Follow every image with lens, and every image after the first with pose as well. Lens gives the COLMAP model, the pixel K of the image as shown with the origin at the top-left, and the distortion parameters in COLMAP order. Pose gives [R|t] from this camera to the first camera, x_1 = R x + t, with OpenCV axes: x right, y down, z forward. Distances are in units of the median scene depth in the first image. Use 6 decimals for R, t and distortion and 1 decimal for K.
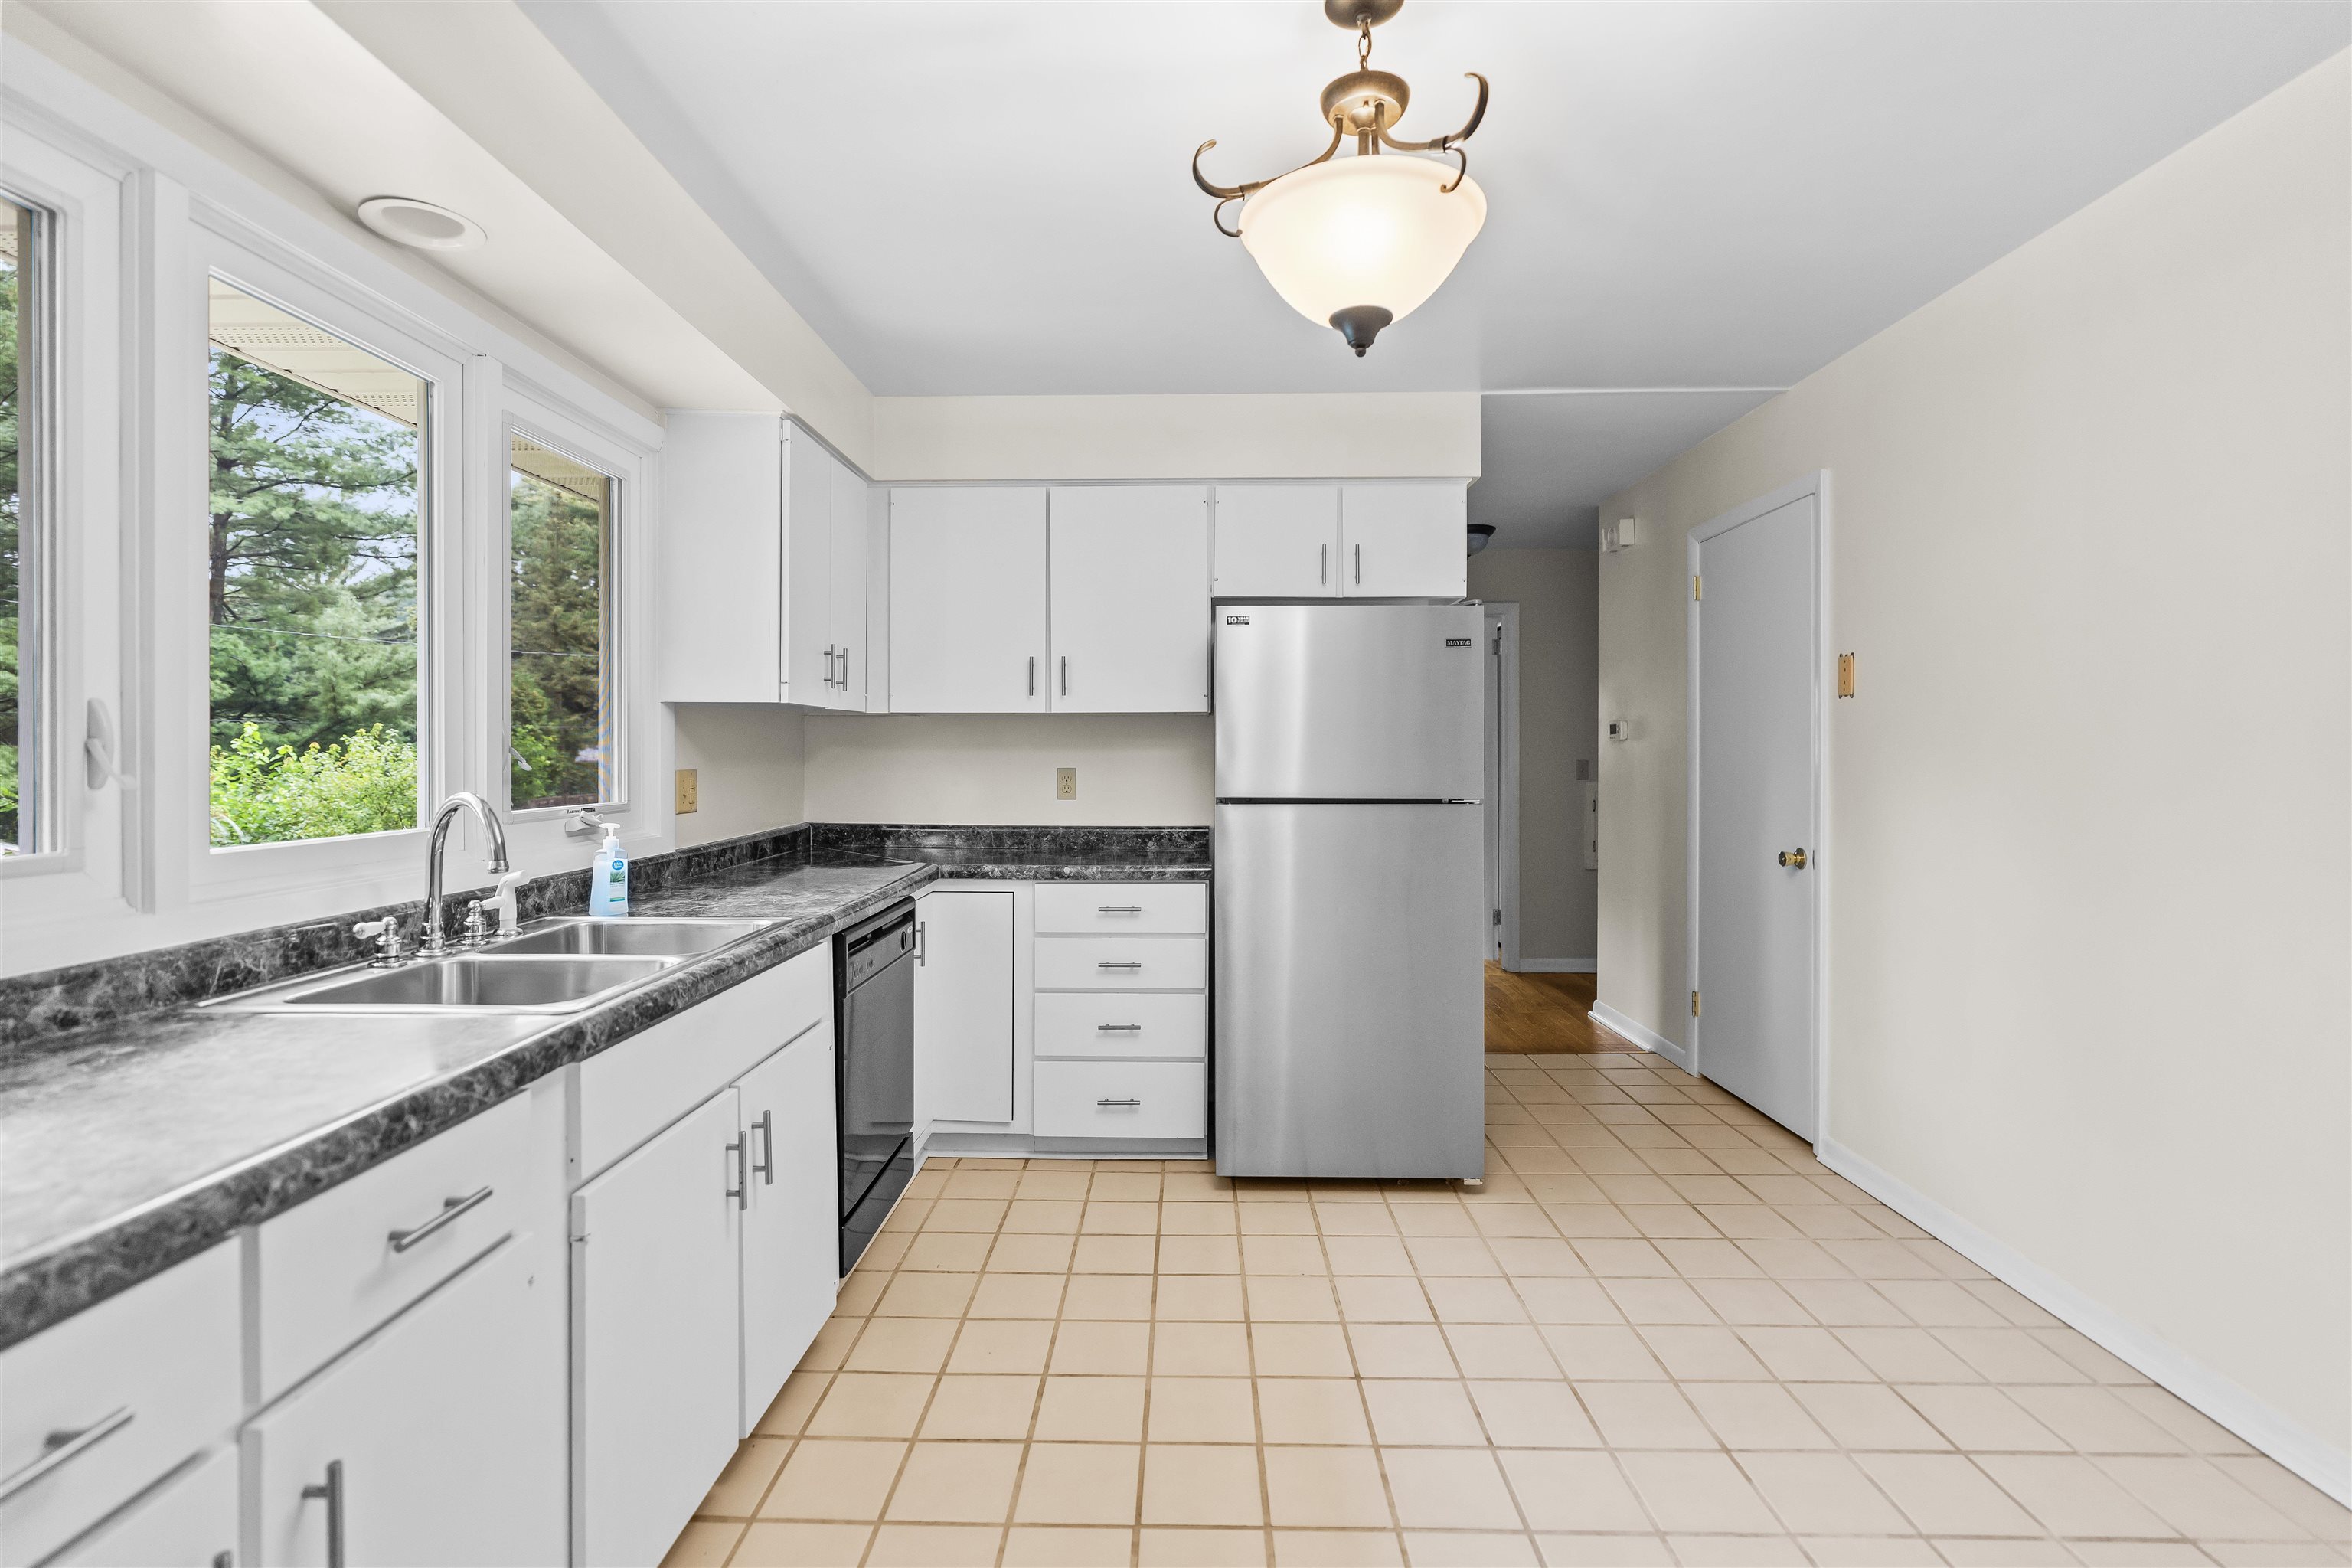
lens RADIAL K [[1073.8, 0, 1176.2], [0, 1073.8, 762.0], [0, 0, 1]] dist [-0.002726, -0.000345]
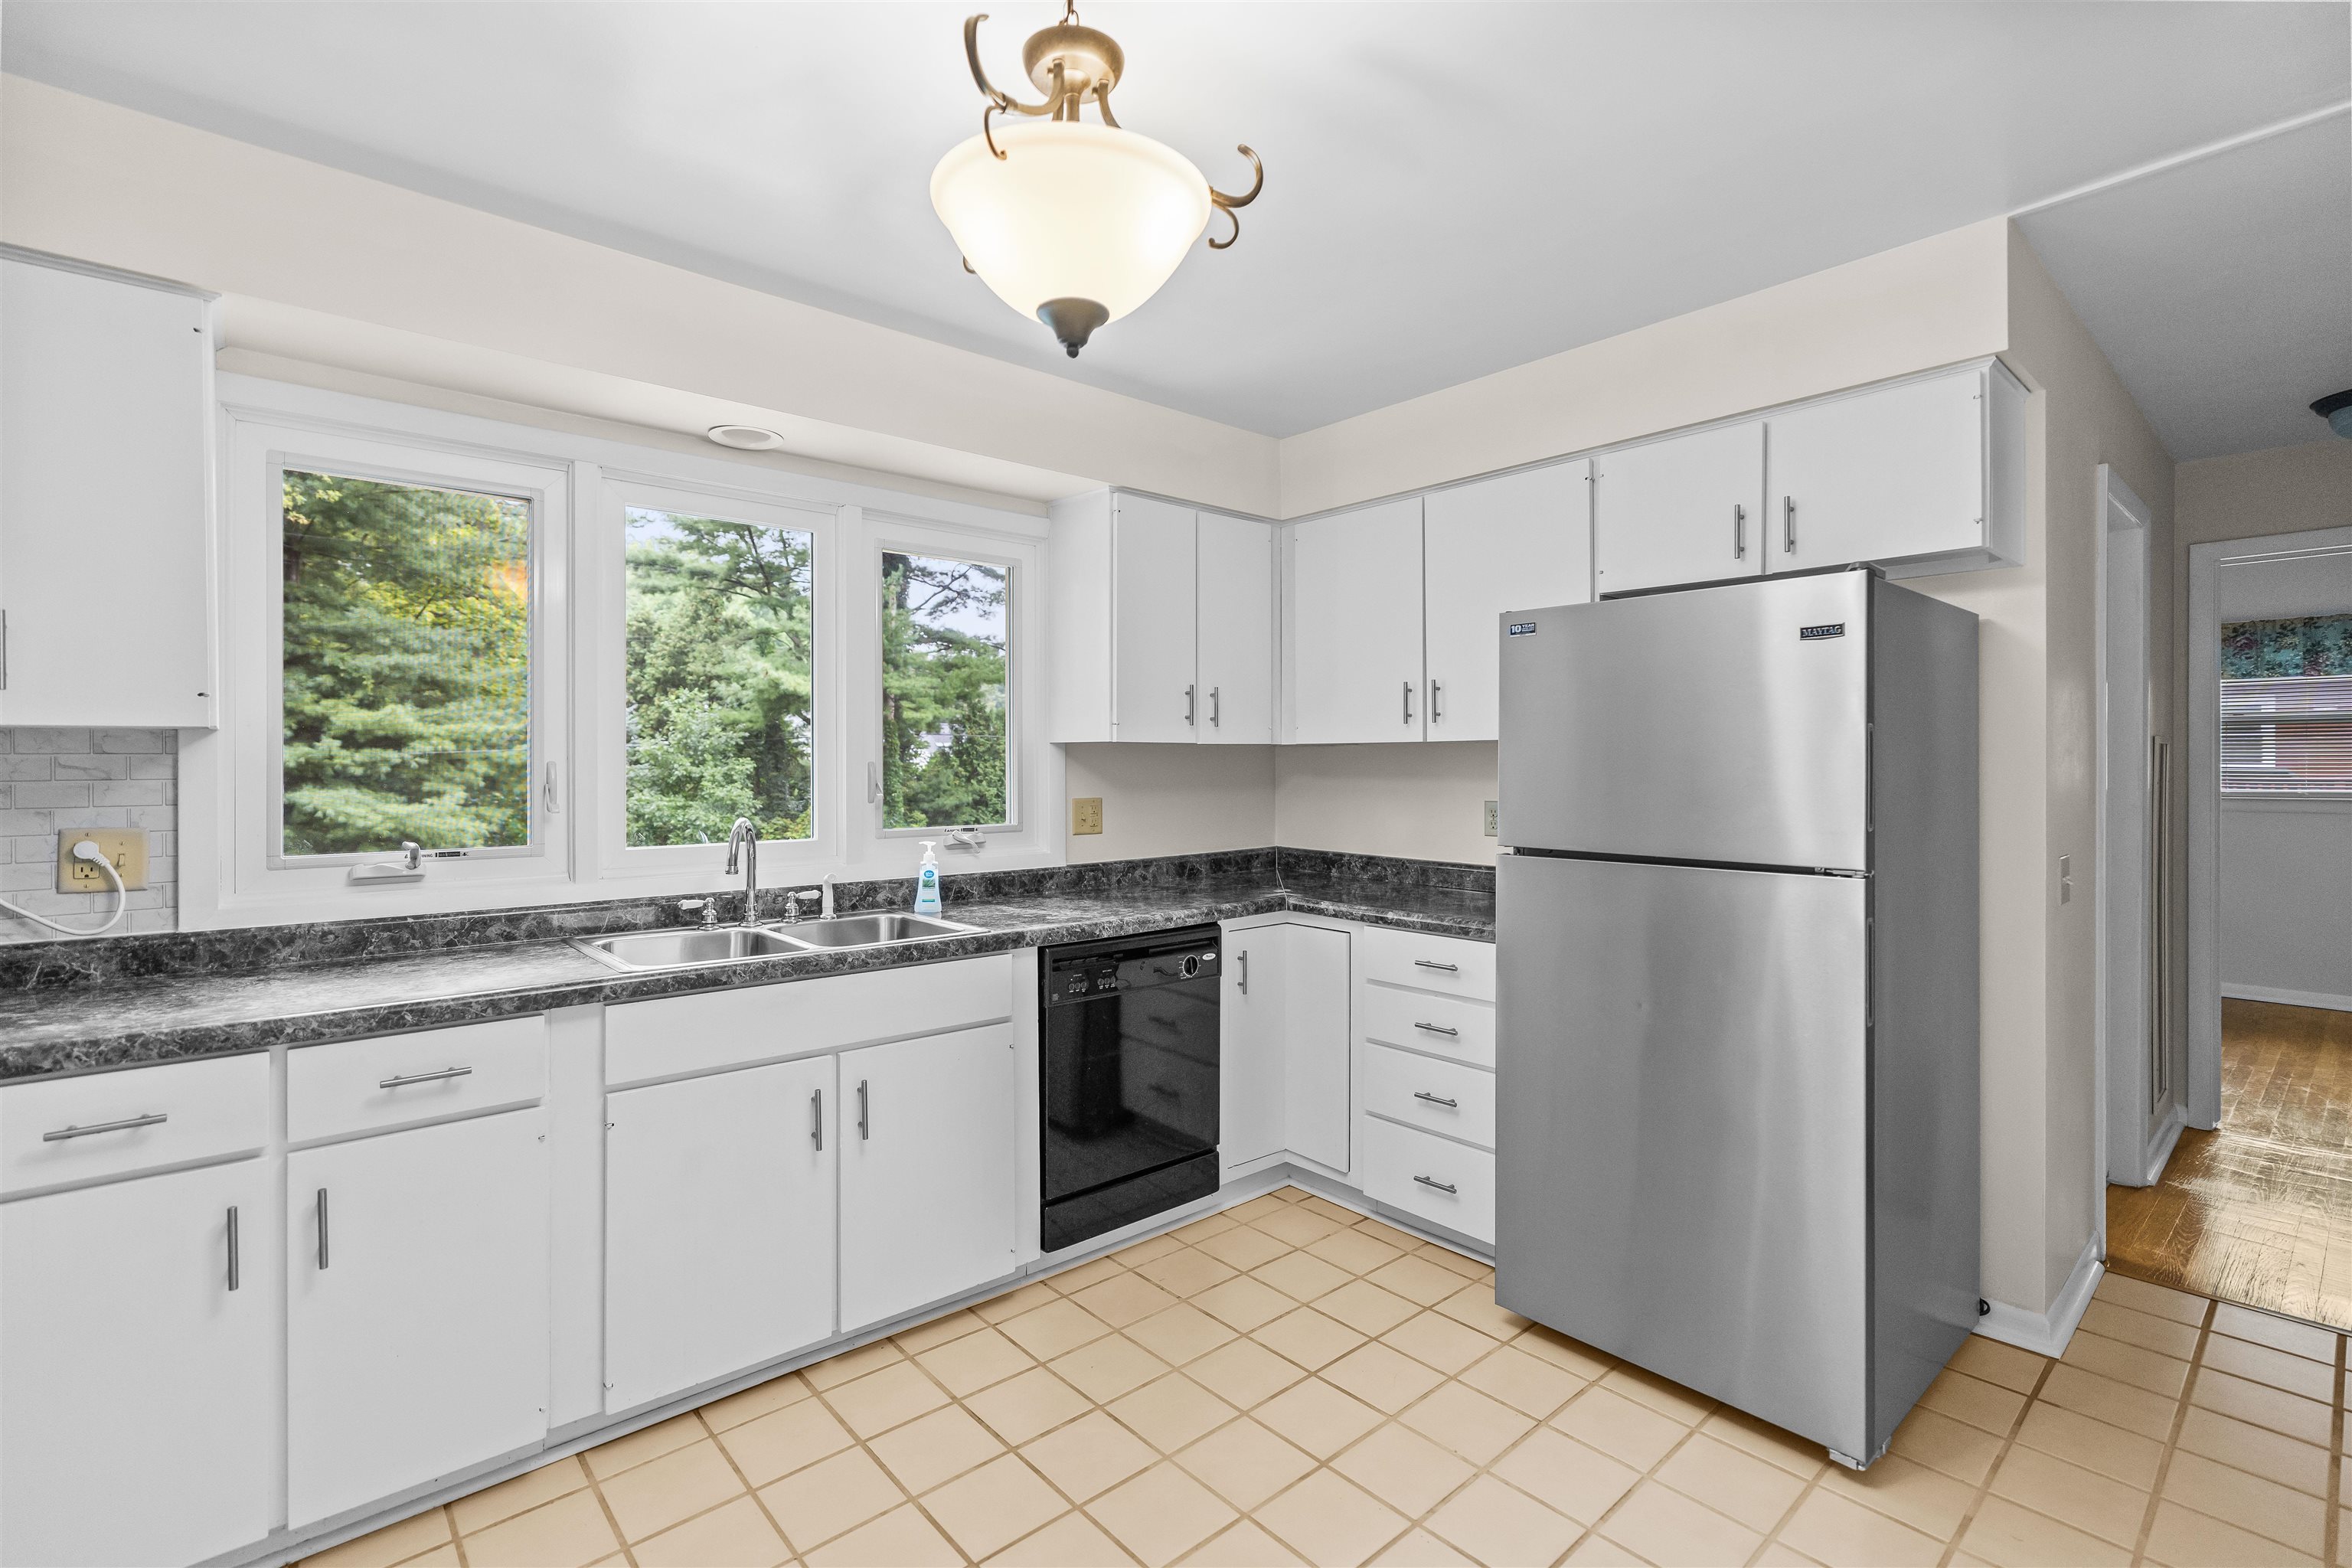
lens RADIAL K [[1073.8, 0, 1174.2], [0, 1073.8, 770.2], [0, 0, 1]] dist [-0.002726, -0.000345]
pose [[0.669121, 0.003790, -0.743144, 0.485136], [-0.005495, 0.999985, 0.000153, -0.023795], [0.743133, 0.003981, 0.669132, 0.264086]]
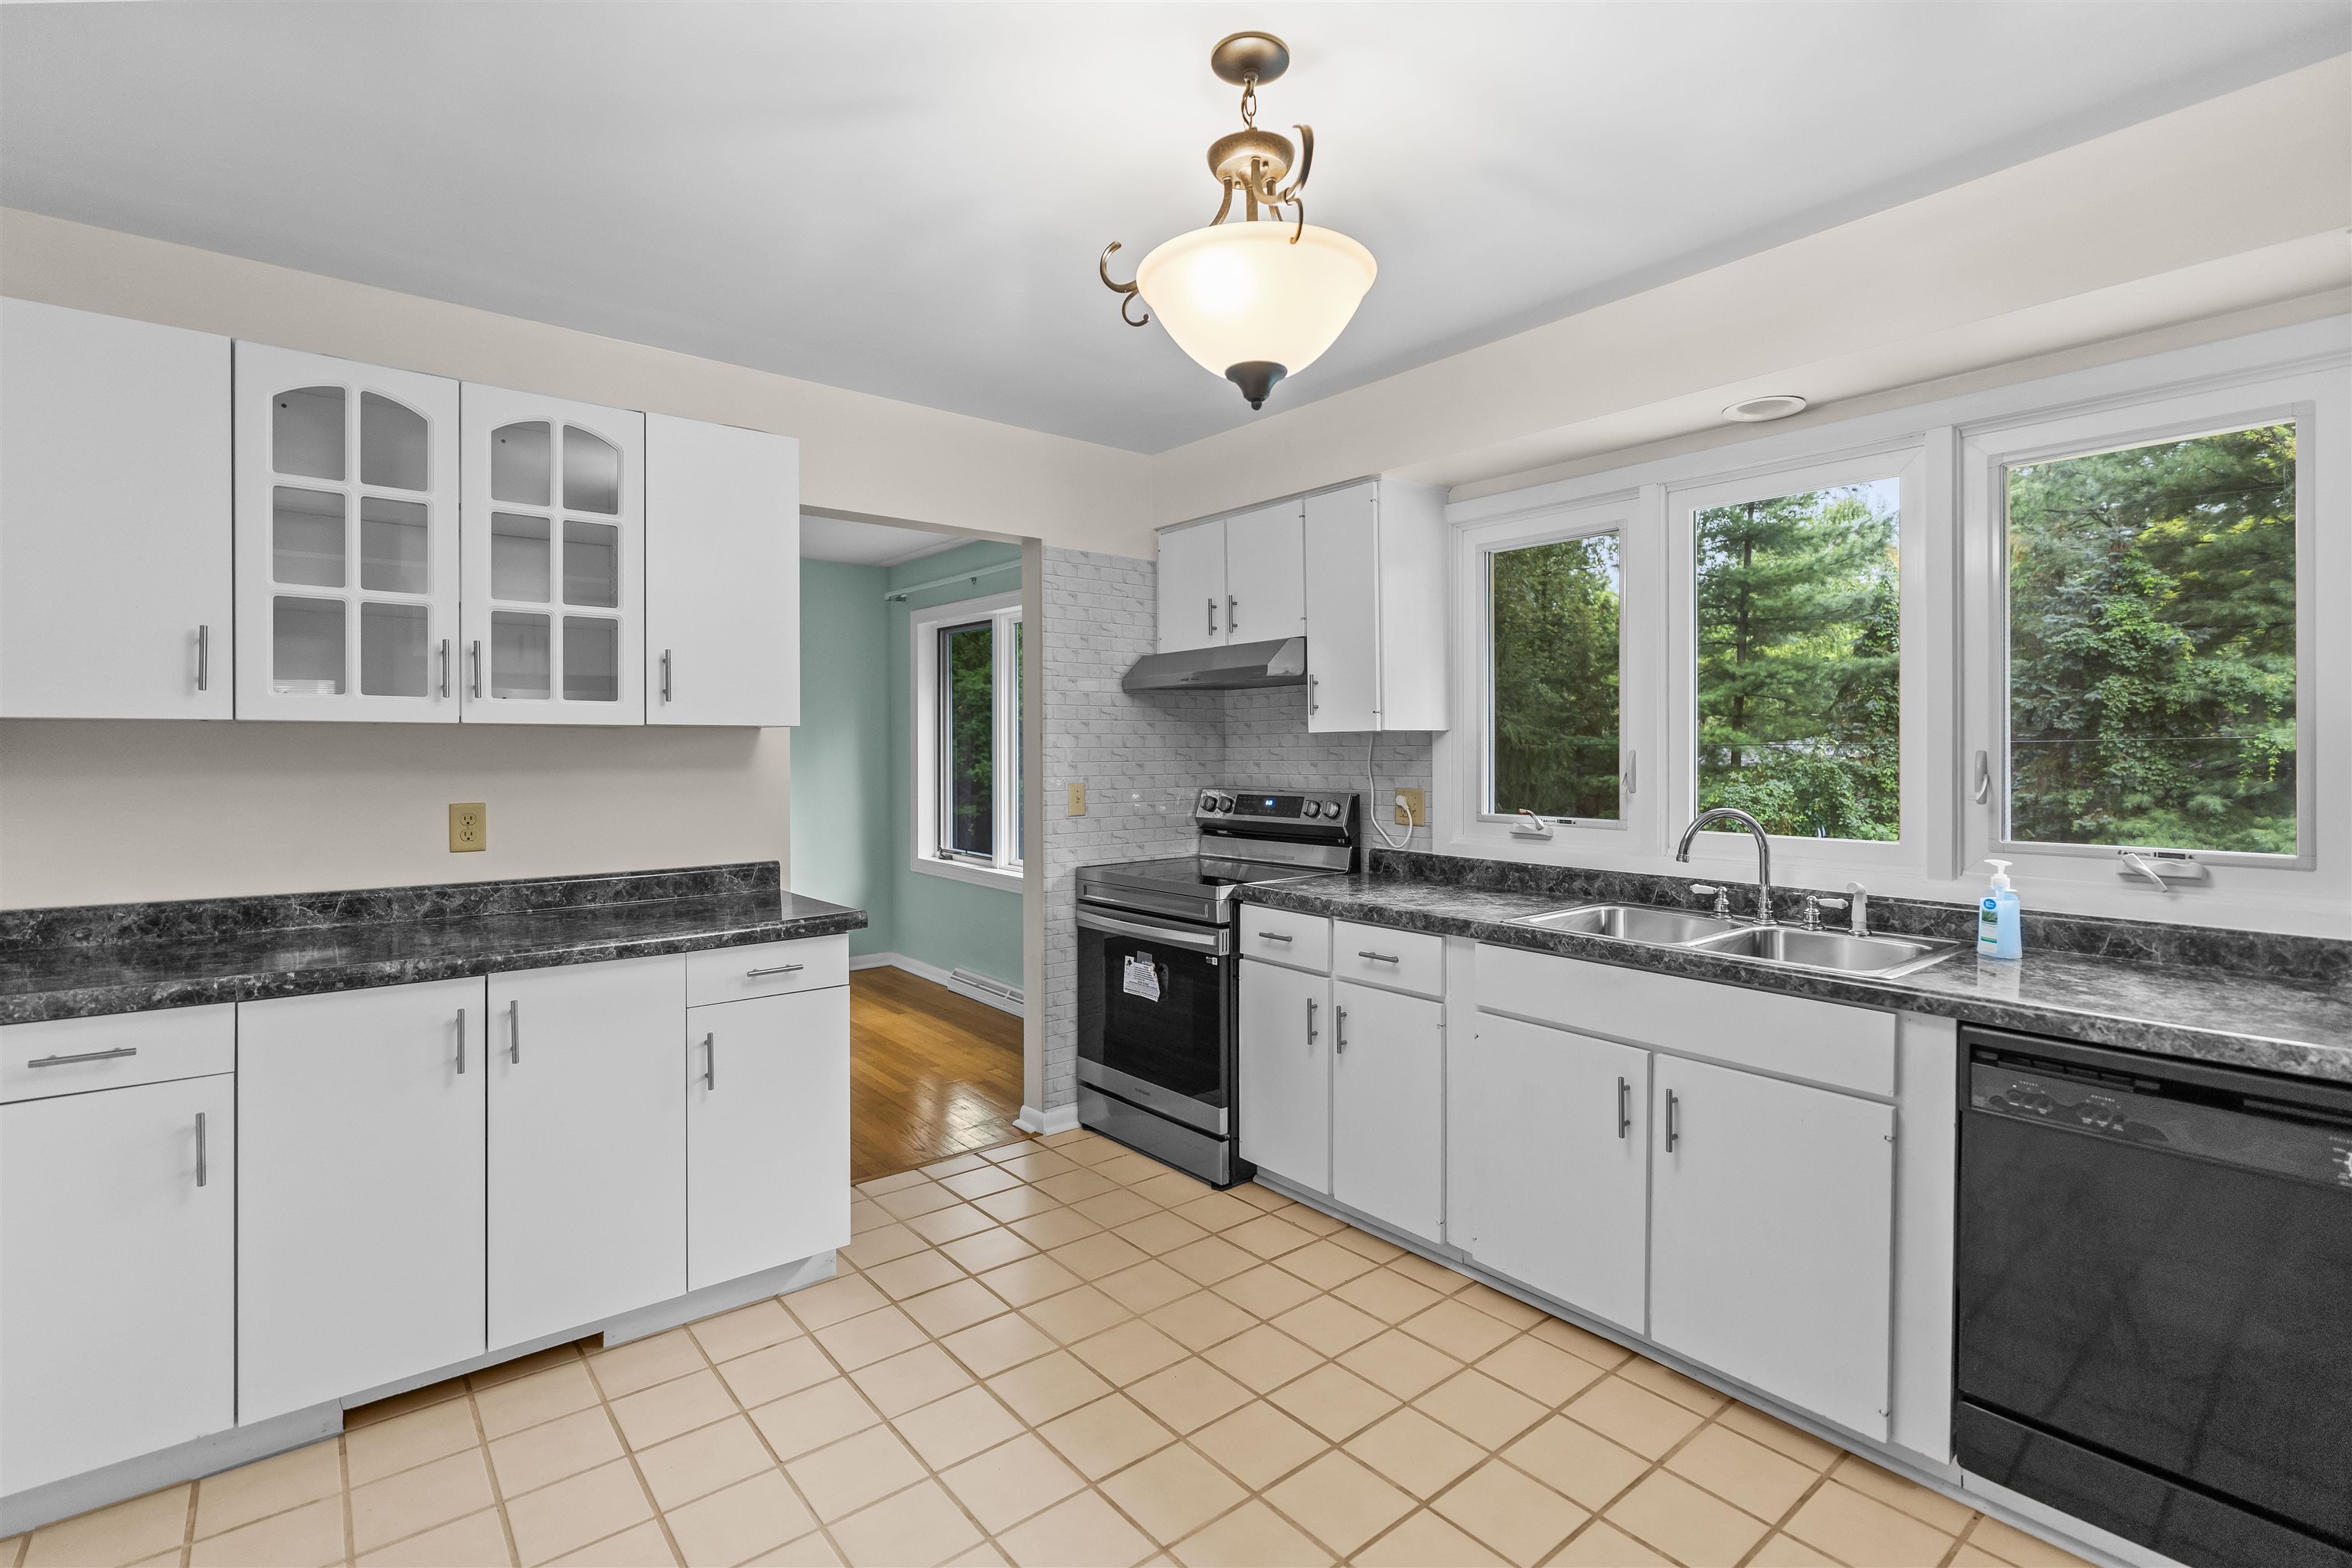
lens RADIAL K [[1073.8, 0, 1162.8], [0, 1073.8, 771.4], [0, 0, 1]] dist [-0.002726, -0.000345]
pose [[-0.773088, 0.009975, -0.634220, 0.487457], [-0.006411, 0.999702, 0.023537, -0.028901], [0.634266, 0.022262, -0.772794, 0.951242]]
